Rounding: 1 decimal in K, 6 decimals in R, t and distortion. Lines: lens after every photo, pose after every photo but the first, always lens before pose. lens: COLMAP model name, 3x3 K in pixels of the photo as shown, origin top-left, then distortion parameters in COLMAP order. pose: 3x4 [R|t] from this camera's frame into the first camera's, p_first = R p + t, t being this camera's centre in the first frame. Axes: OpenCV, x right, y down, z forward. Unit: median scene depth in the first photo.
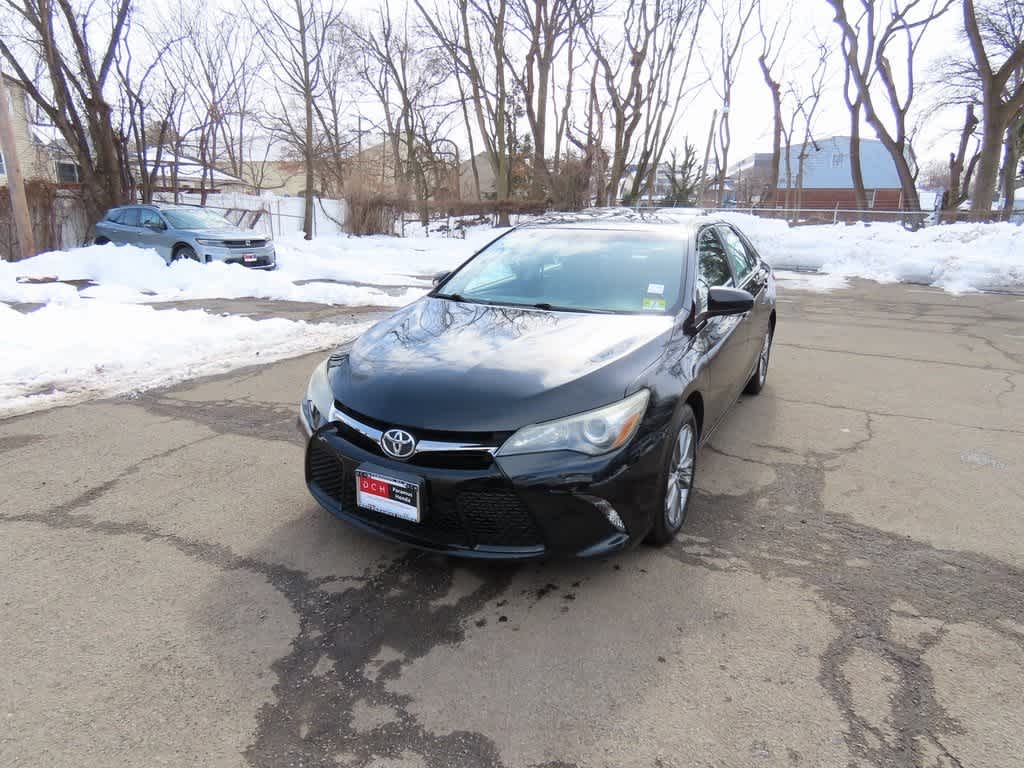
lens RADIAL K [[720.1, 0, 505.8], [0, 720.1, 373.4], [0, 0, 1]] dist [0.016586, -0.029932]
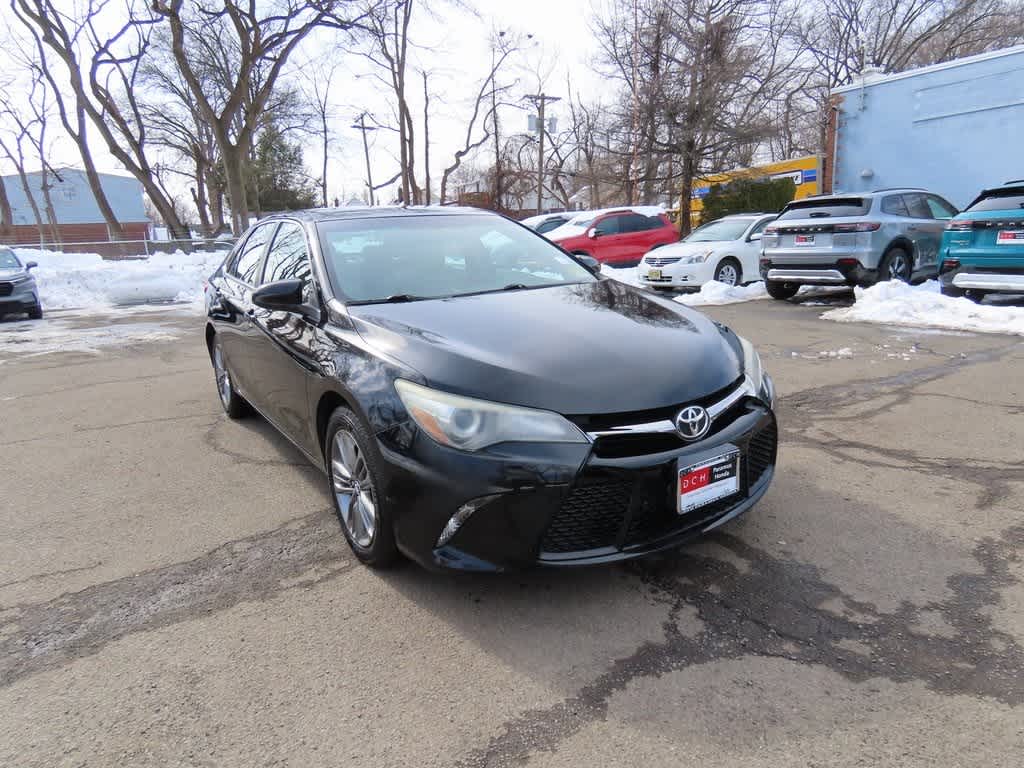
lens RADIAL K [[713.5, 0, 505.5], [0, 713.5, 388.9], [0, 0, 1]] dist [0.036520, -0.044841]
pose [[0.370479, -0.211115, 0.904531, -1.018779], [0.259440, 0.958588, 0.117471, -0.103146], [-0.891872, 0.191151, 0.409908, 0.849157]]
